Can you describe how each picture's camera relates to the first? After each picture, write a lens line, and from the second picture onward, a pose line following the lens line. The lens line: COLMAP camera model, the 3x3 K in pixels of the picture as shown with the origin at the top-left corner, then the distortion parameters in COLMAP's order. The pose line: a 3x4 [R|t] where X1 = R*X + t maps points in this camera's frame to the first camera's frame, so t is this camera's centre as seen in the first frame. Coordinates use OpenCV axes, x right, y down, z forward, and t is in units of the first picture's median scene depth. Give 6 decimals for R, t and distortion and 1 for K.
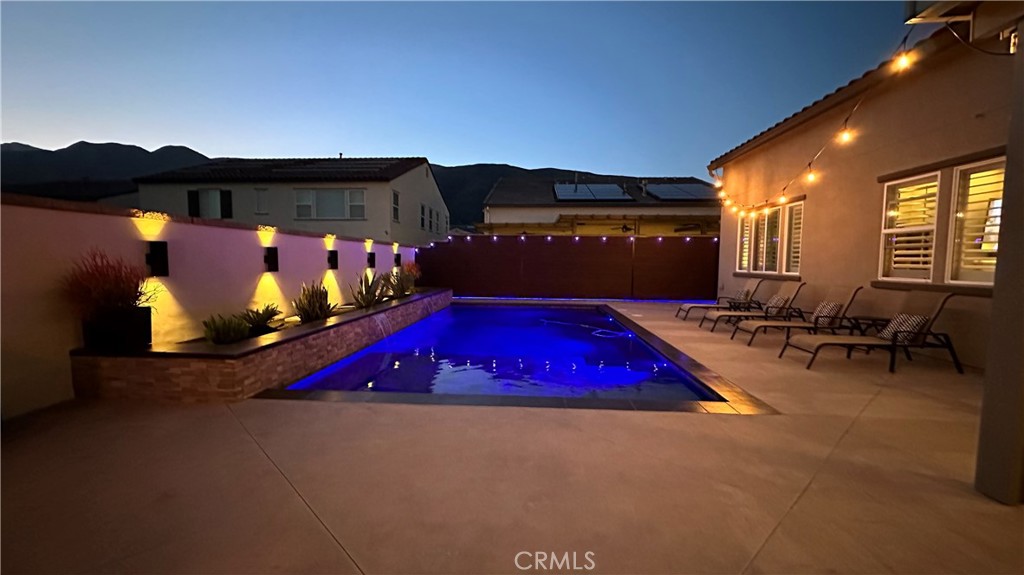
lens RADIAL K [[408.3, 0, 512.4], [0, 408.3, 288.7], [0, 0, 1]] dist [-0.003474, 0.000317]
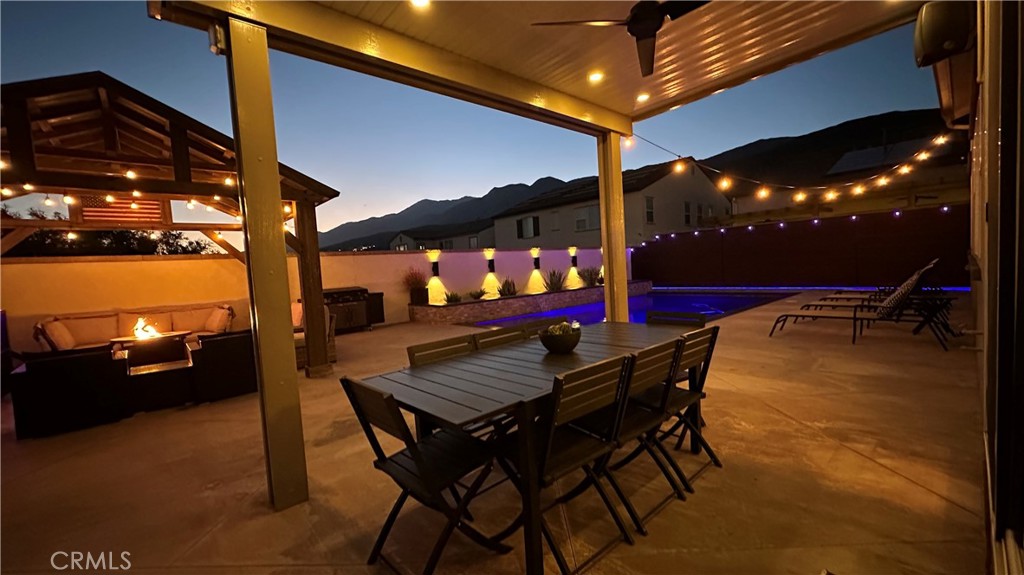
lens RADIAL K [[408.3, 0, 510.8], [0, 408.3, 290.8], [0, 0, 1]] dist [-0.003474, 0.000317]
pose [[0.711933, -0.008509, -0.702196, 0.565408], [0.017072, 0.999841, 0.005194, 0.025289], [0.702040, -0.015686, 0.711965, -0.204850]]
